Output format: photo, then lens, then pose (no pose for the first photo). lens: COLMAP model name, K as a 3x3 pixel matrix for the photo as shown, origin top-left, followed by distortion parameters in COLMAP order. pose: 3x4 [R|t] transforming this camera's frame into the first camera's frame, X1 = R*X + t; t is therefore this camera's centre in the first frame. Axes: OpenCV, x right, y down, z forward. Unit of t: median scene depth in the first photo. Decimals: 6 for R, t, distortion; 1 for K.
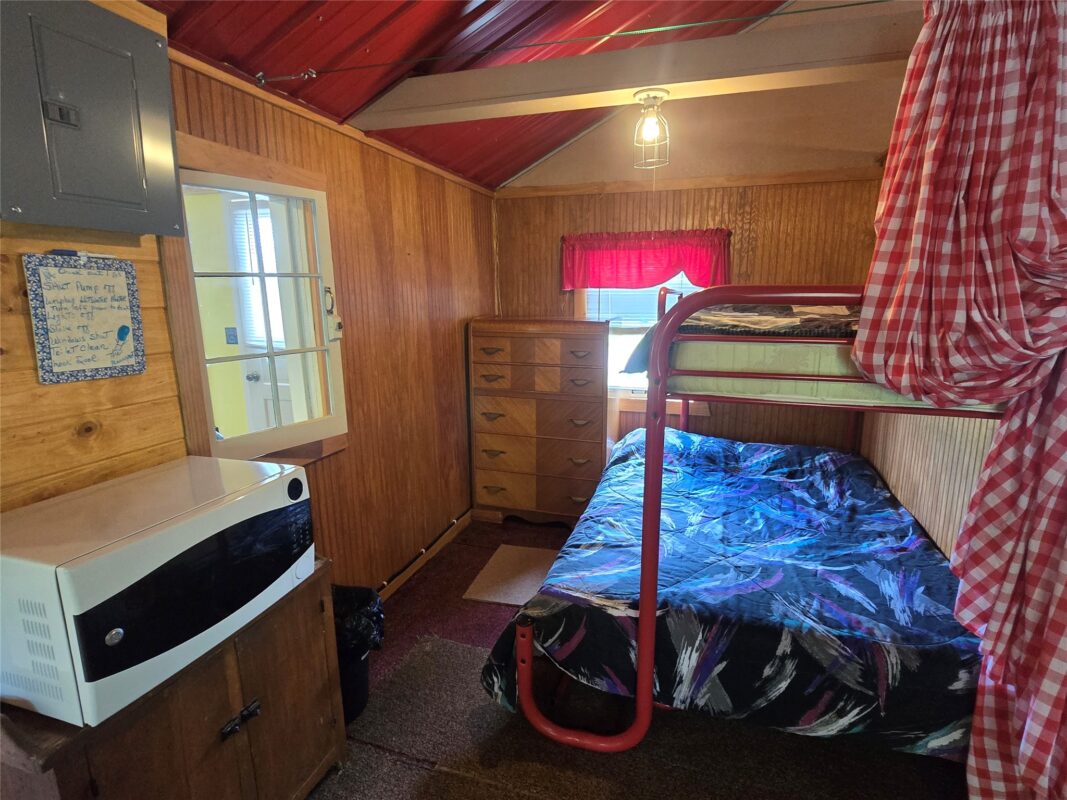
lens RADIAL K [[533.0, 0, 542.4], [0, 533.0, 389.7], [0, 0, 1]] dist [-0.004392, 0.001316]
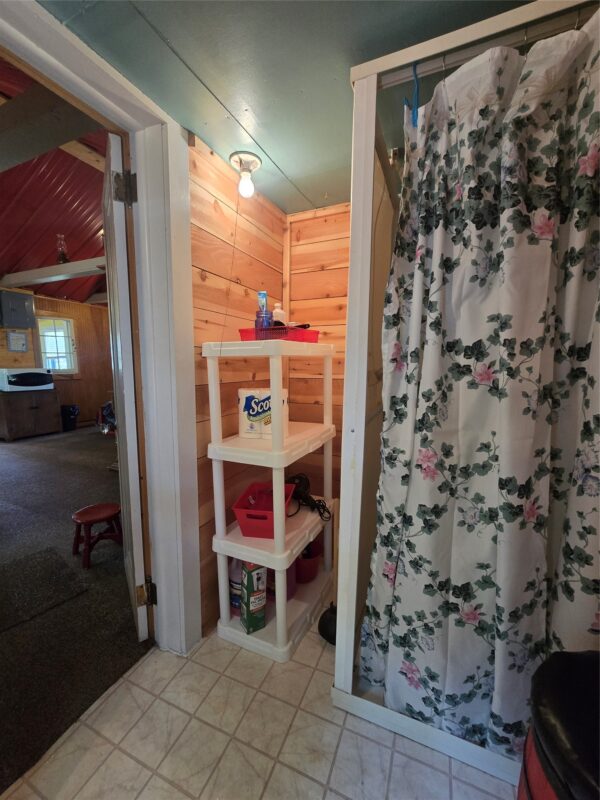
lens RADIAL K [[330.6, 0, 302.4], [0, 330.6, 405.8], [0, 0, 1]] dist [-0.001504, 0.000140]
pose [[0.995595, 0.021203, -0.091331, 2.530343], [-0.026404, 0.998074, -0.056128, 0.666861], [0.089965, 0.058292, 0.994238, -2.219733]]
